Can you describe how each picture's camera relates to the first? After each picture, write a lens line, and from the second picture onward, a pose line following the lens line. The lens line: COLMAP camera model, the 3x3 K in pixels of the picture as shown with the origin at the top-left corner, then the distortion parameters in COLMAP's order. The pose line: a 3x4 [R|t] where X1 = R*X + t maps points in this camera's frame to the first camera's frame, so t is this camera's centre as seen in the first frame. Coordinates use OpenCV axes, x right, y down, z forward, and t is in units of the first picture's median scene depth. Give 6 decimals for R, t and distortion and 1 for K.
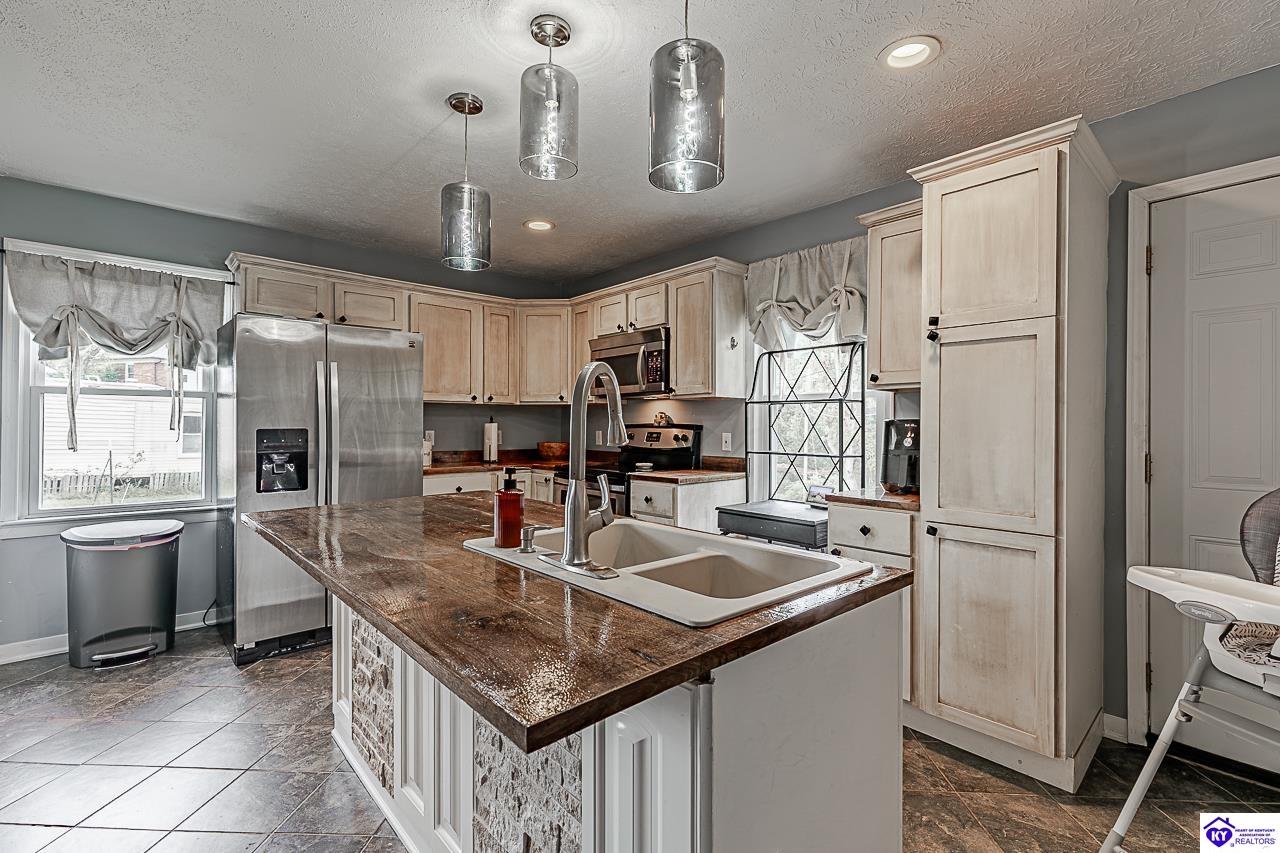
lens RADIAL K [[575.5, 0, 640.0], [0, 575.5, 426.5], [0, 0, 1]] dist [0.001502, -0.000084]
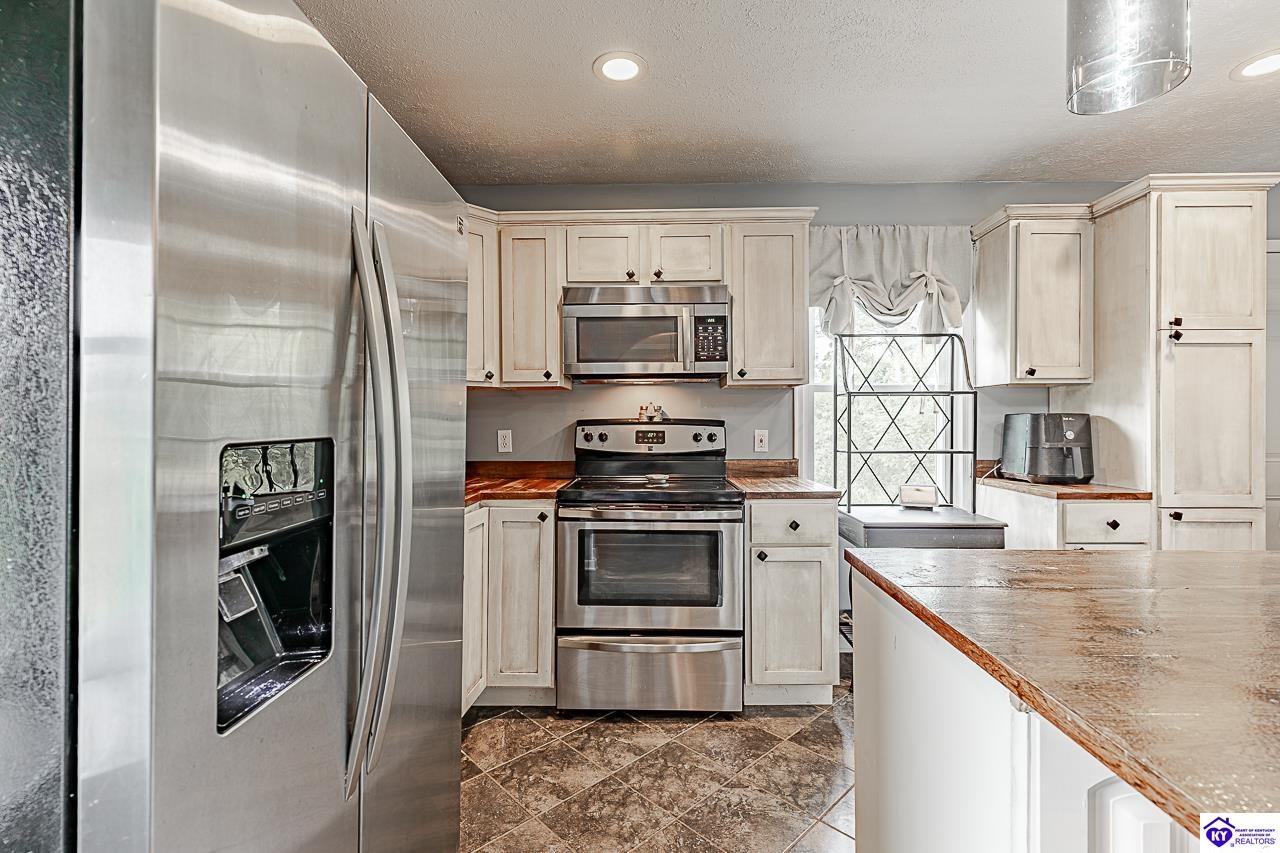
lens RADIAL K [[560.3, 0, 676.0], [0, 560.3, 432.9], [0, 0, 1]] dist [-0.015758, 0.000180]
pose [[0.692134, -0.020697, 0.721473, -0.571378], [0.006803, 0.999731, 0.022153, -0.003032], [-0.721737, -0.010425, 0.692089, 0.617486]]
